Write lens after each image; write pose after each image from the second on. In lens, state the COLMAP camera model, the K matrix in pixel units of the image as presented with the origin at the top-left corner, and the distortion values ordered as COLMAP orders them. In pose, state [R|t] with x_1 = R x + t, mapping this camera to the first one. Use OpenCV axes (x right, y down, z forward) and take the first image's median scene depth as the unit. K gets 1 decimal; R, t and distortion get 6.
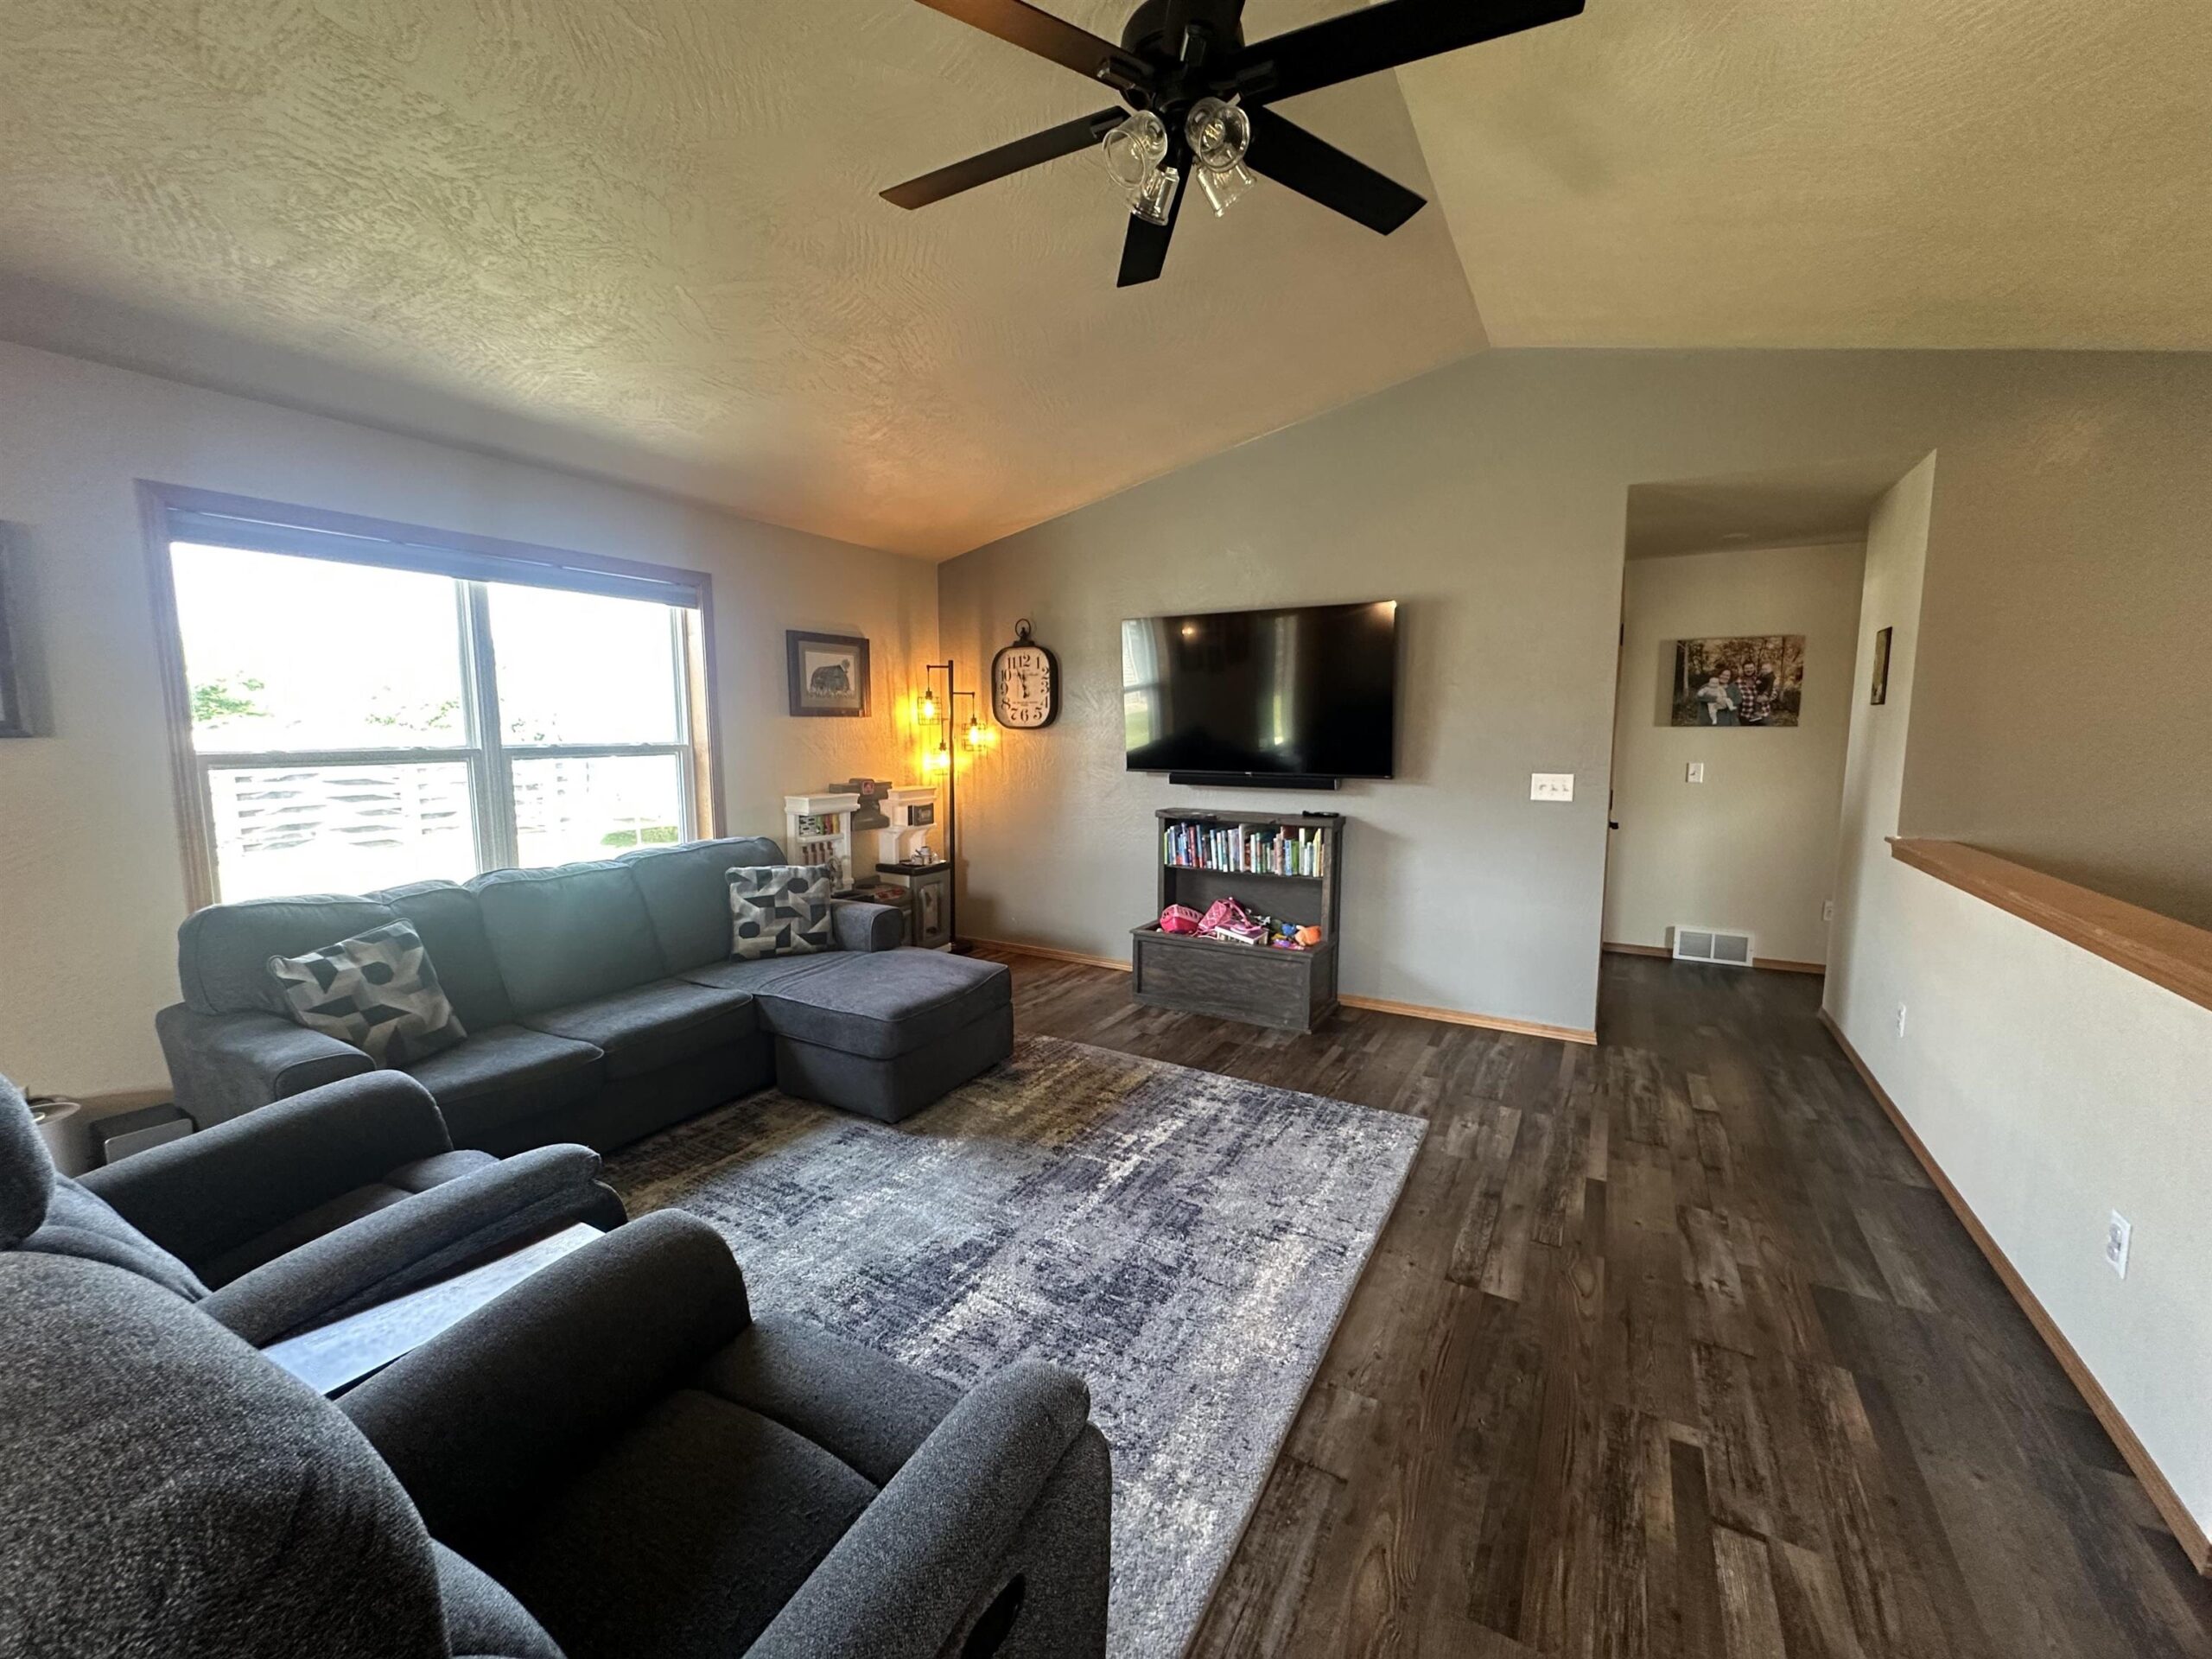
lens RADIAL K [[886.1, 0, 1106.0], [0, 886.1, 829.5], [0, 0, 1]] dist [-0.001688, 0.000065]
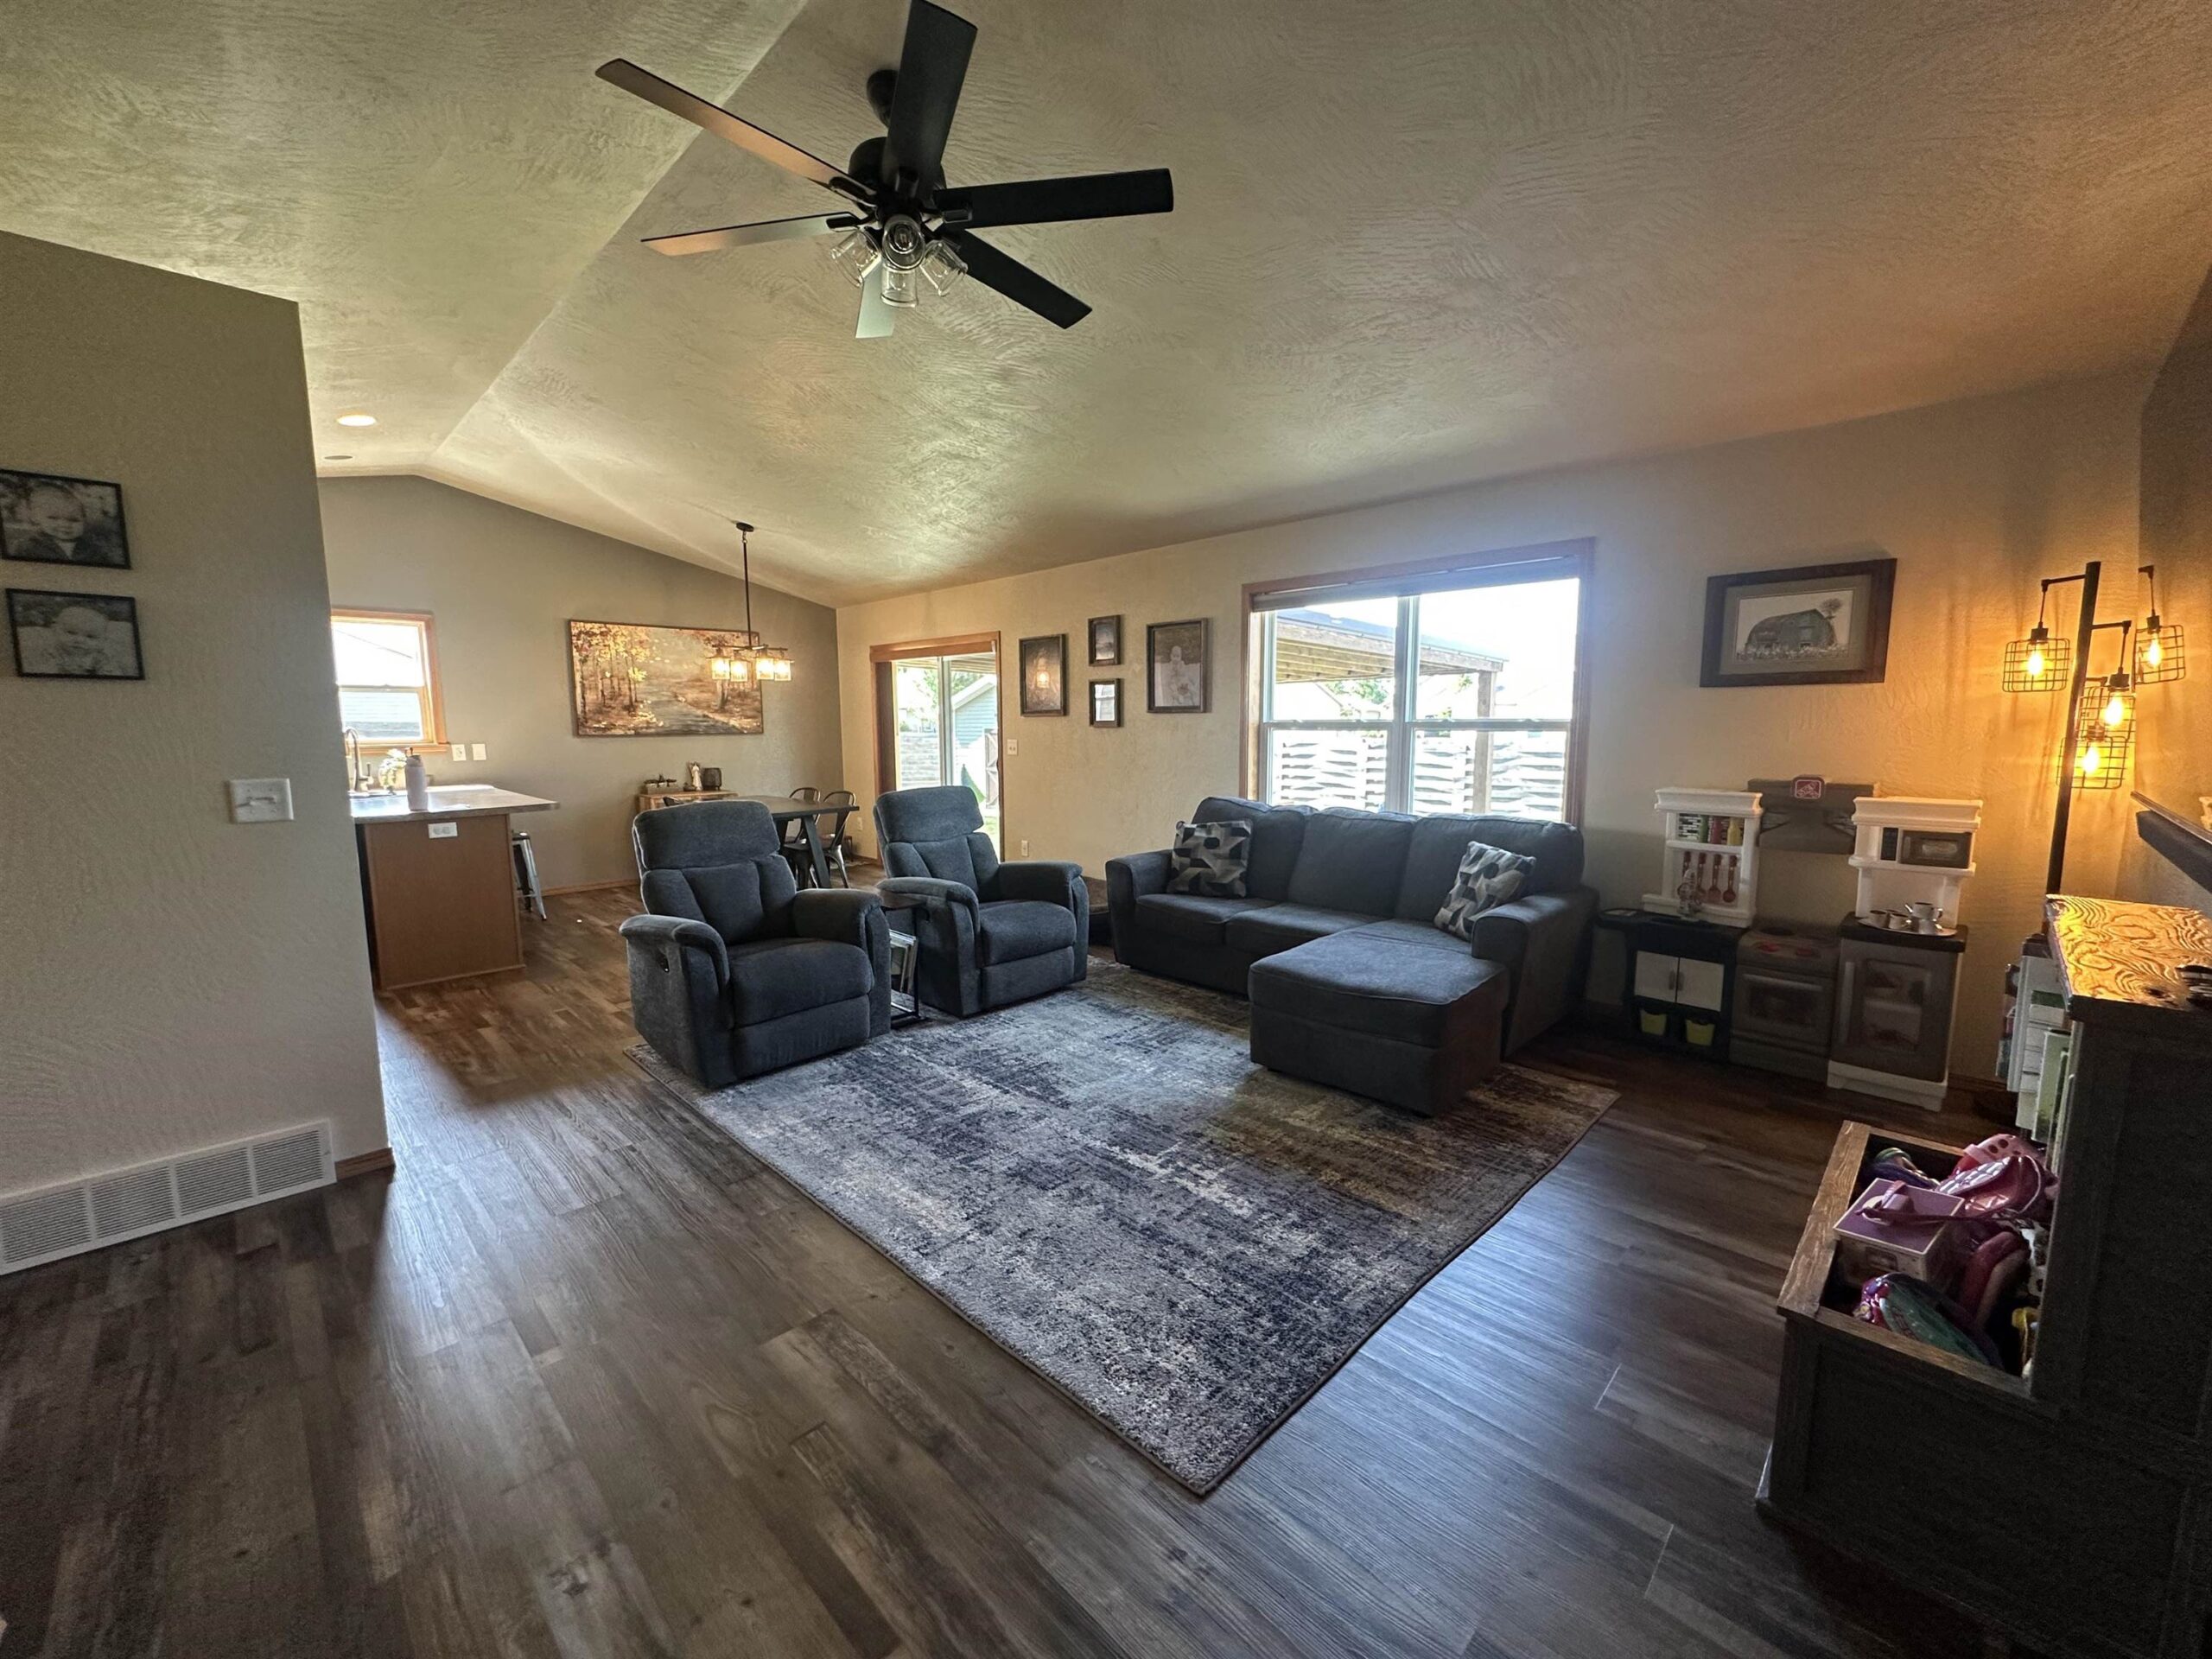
lens RADIAL K [[886.1, 0, 1106.0], [0, 886.1, 829.5], [0, 0, 1]] dist [-0.001688, 0.000065]
pose [[-0.254587, 0.119866, -0.959592, 0.854721], [-0.107996, 0.982557, 0.151387, -0.102245], [0.961001, 0.142173, -0.237202, 1.080632]]
